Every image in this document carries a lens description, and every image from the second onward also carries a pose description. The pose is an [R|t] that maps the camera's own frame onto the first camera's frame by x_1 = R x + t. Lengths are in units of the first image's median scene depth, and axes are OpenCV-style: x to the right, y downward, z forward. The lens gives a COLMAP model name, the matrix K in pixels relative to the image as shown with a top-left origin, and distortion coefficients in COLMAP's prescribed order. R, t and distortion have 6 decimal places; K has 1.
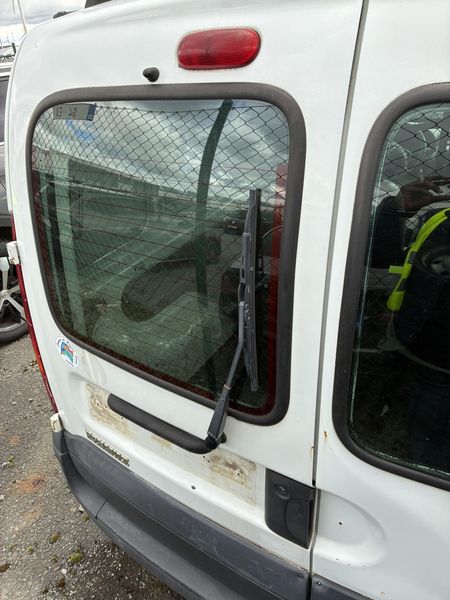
lens RADIAL K [[457.4, 0, 224.2], [0, 457.4, 311.7], [0, 0, 1]] dist [0.061672, -0.044789]
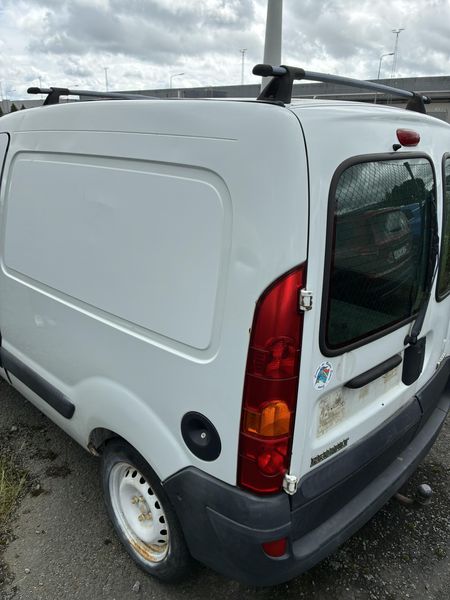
lens RADIAL K [[464.0, 0, 223.2], [0, 464.0, 312.0], [0, 0, 1]] dist [0.062674, -0.001808]
pose [[0.206080, -0.281375, 0.937208, -1.277479], [0.464755, 0.870991, 0.159301, -0.310938], [-0.861124, 0.402743, 0.310264, 0.711255]]
